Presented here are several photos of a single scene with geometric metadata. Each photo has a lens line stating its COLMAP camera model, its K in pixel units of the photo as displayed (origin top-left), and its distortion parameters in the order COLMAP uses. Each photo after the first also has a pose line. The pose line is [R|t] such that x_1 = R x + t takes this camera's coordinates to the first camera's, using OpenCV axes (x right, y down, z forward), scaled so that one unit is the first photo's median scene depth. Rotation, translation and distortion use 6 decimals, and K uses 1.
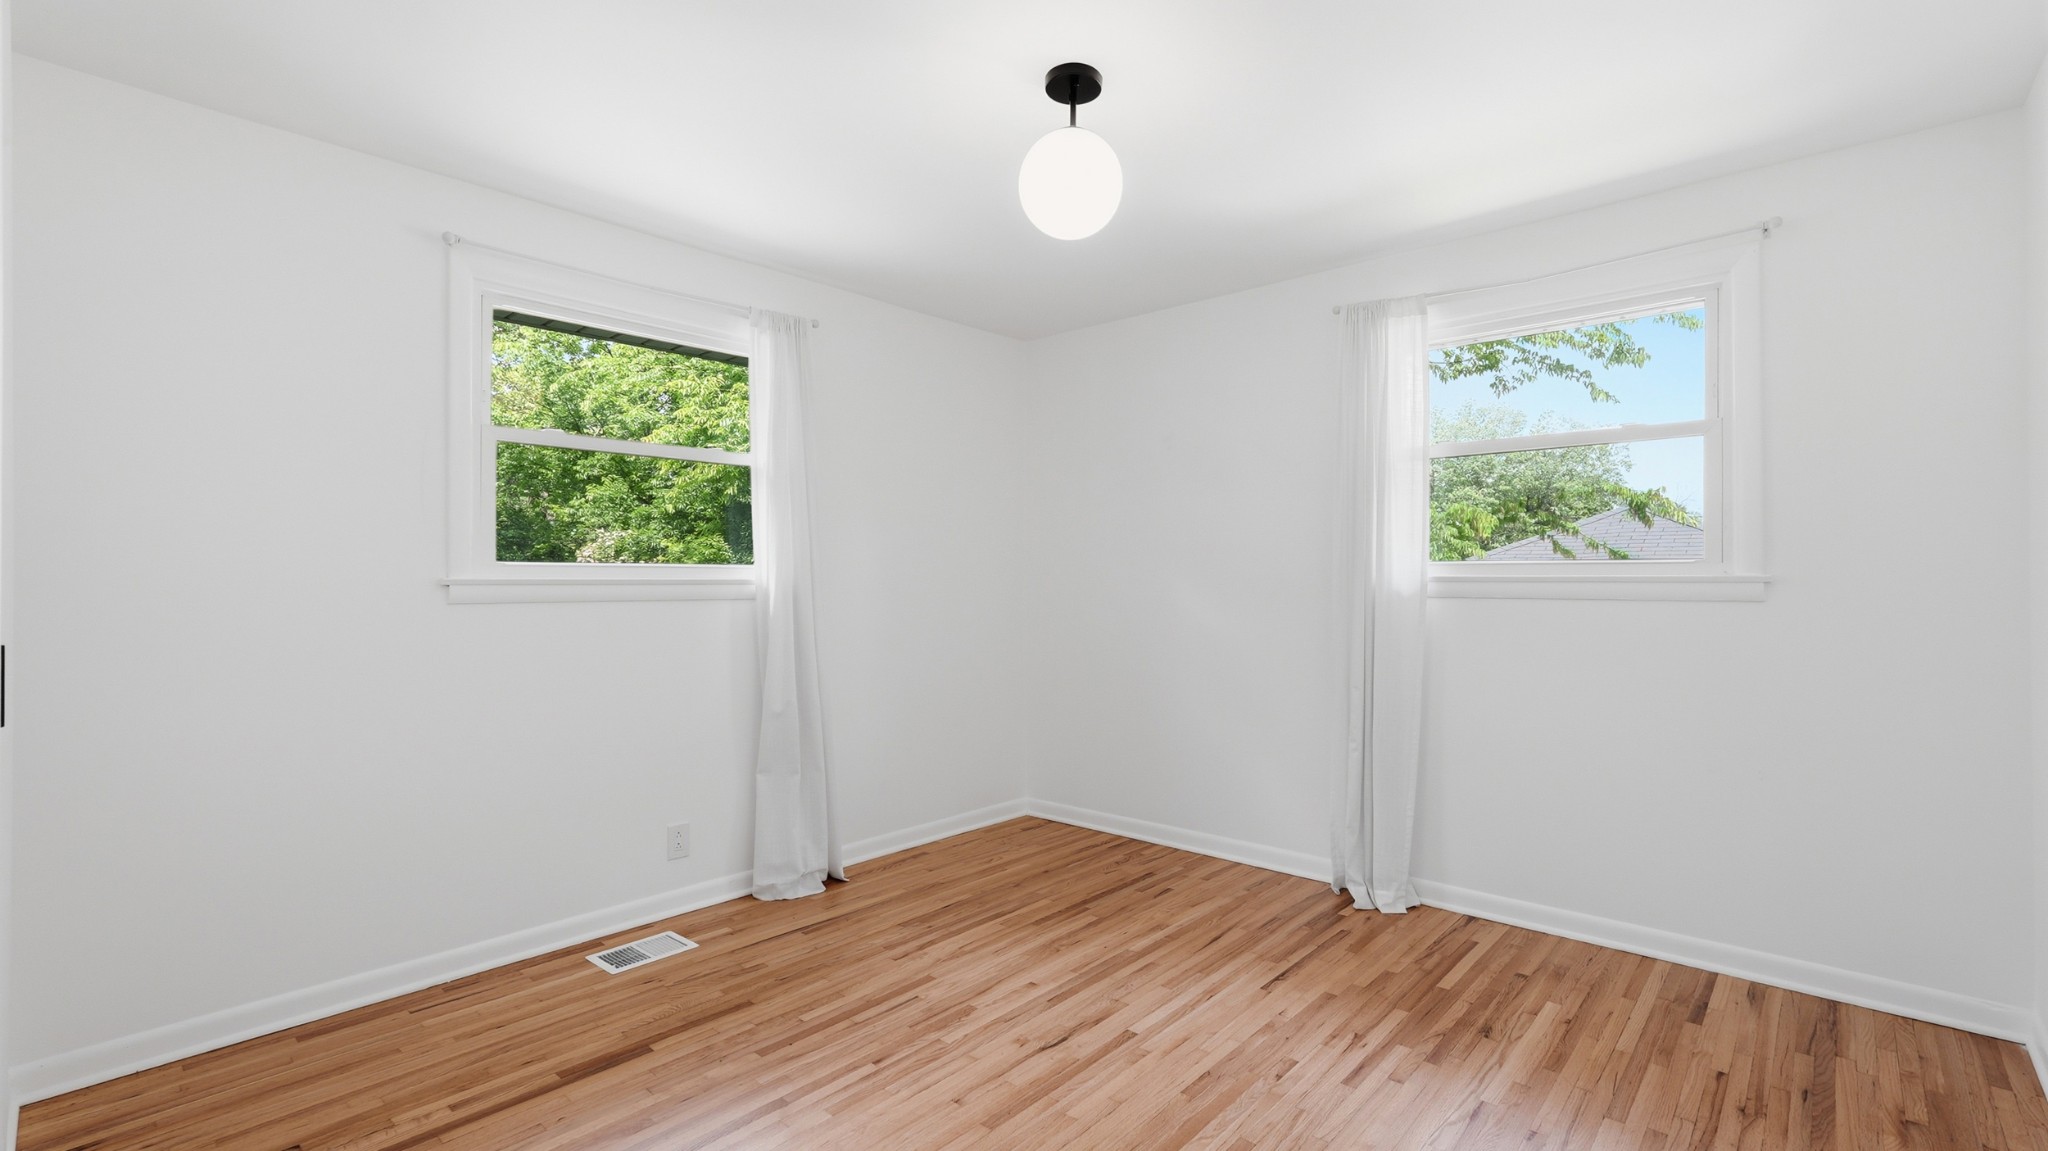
lens RADIAL K [[908.9, 0, 1024.0], [0, 908.9, 575.5], [0, 0, 1]] dist [-0.002277, 0.000353]
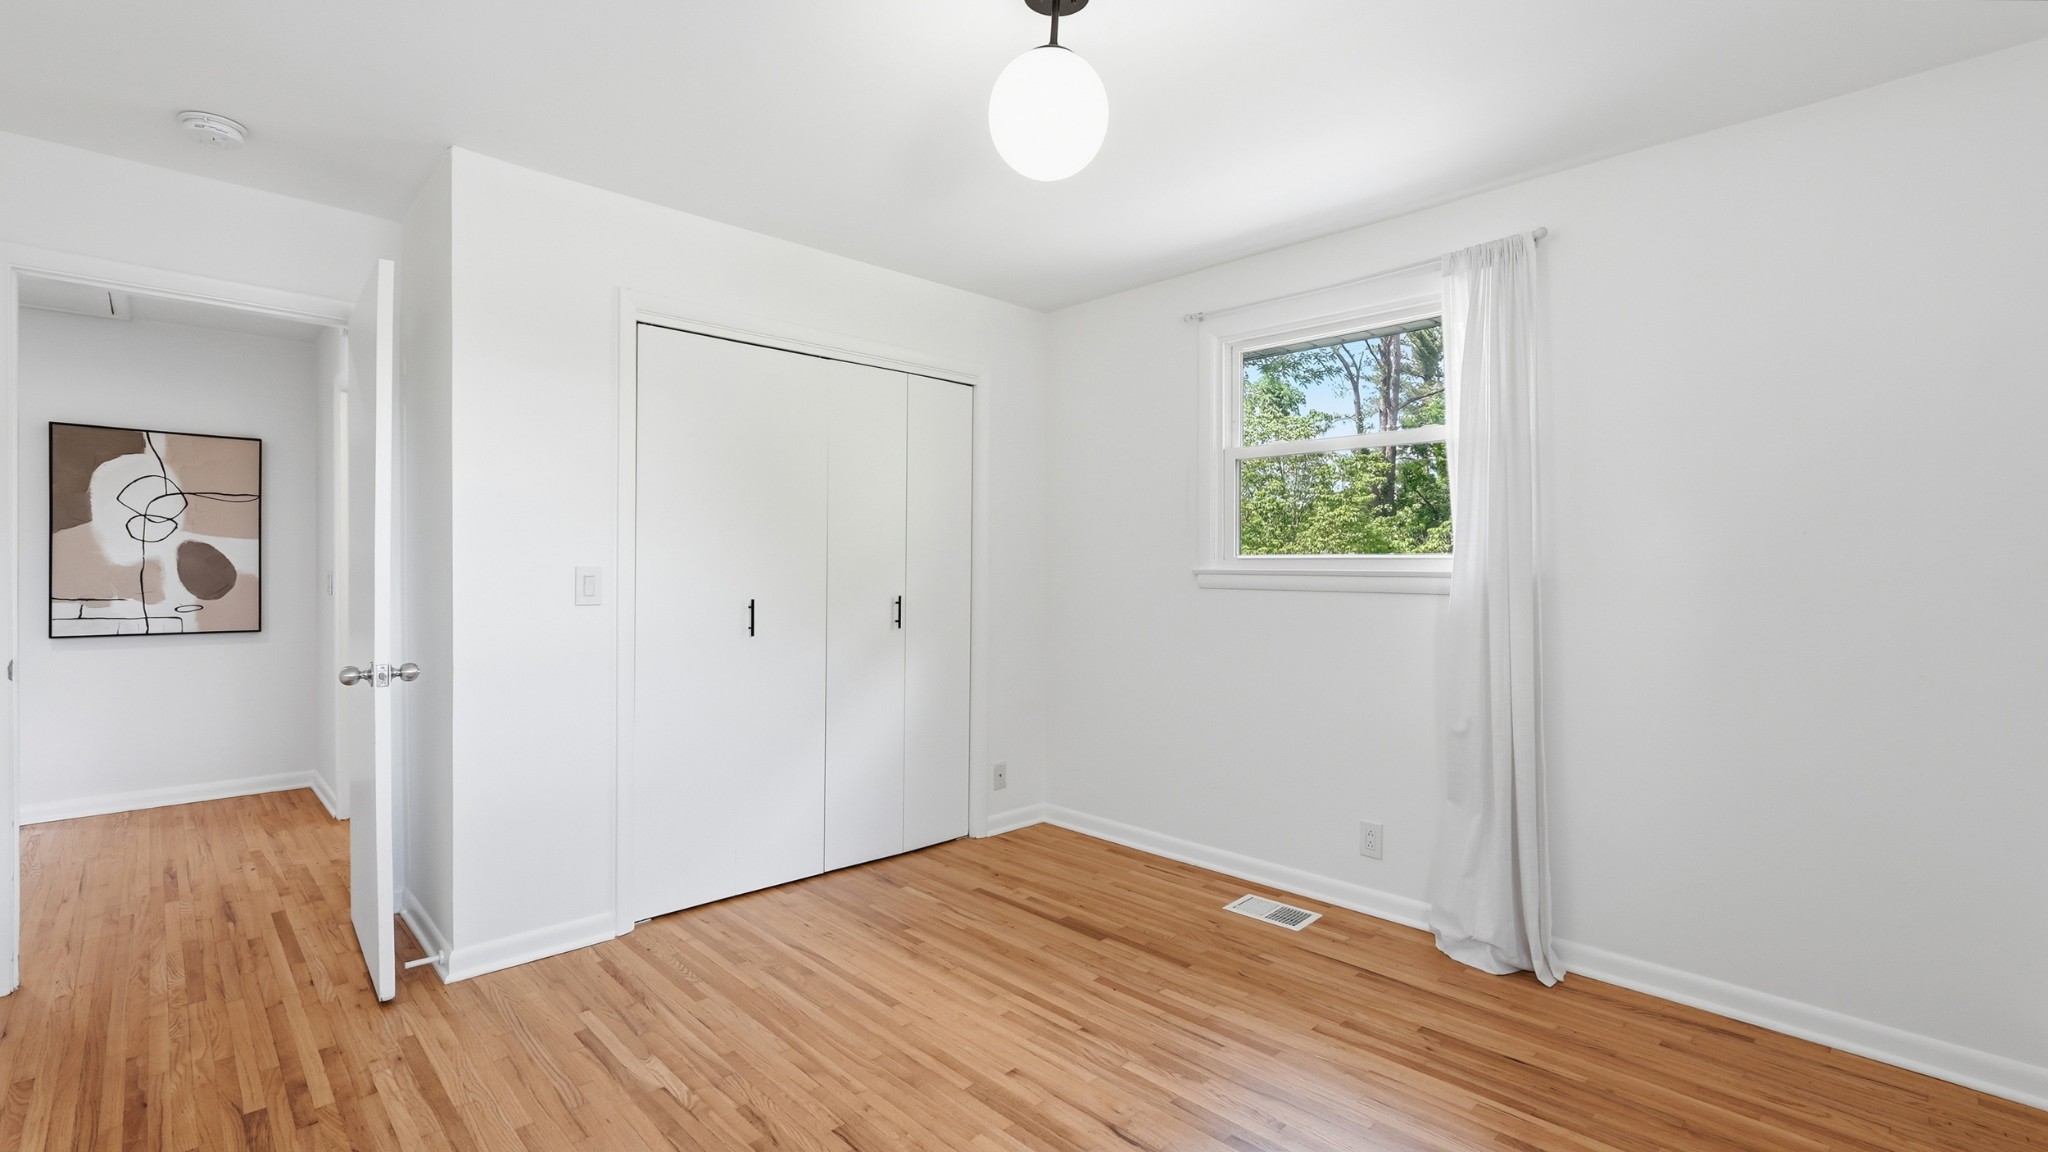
lens RADIAL K [[908.9, 0, 1024.0], [0, 908.9, 576.0], [0, 0, 1]] dist [-0.002277, 0.000353]
pose [[-0.057351, 0.009885, -0.998305, 0.670187], [-0.003927, 0.999941, 0.010127, 0.001281], [0.998346, 0.004501, -0.057308, 0.749884]]
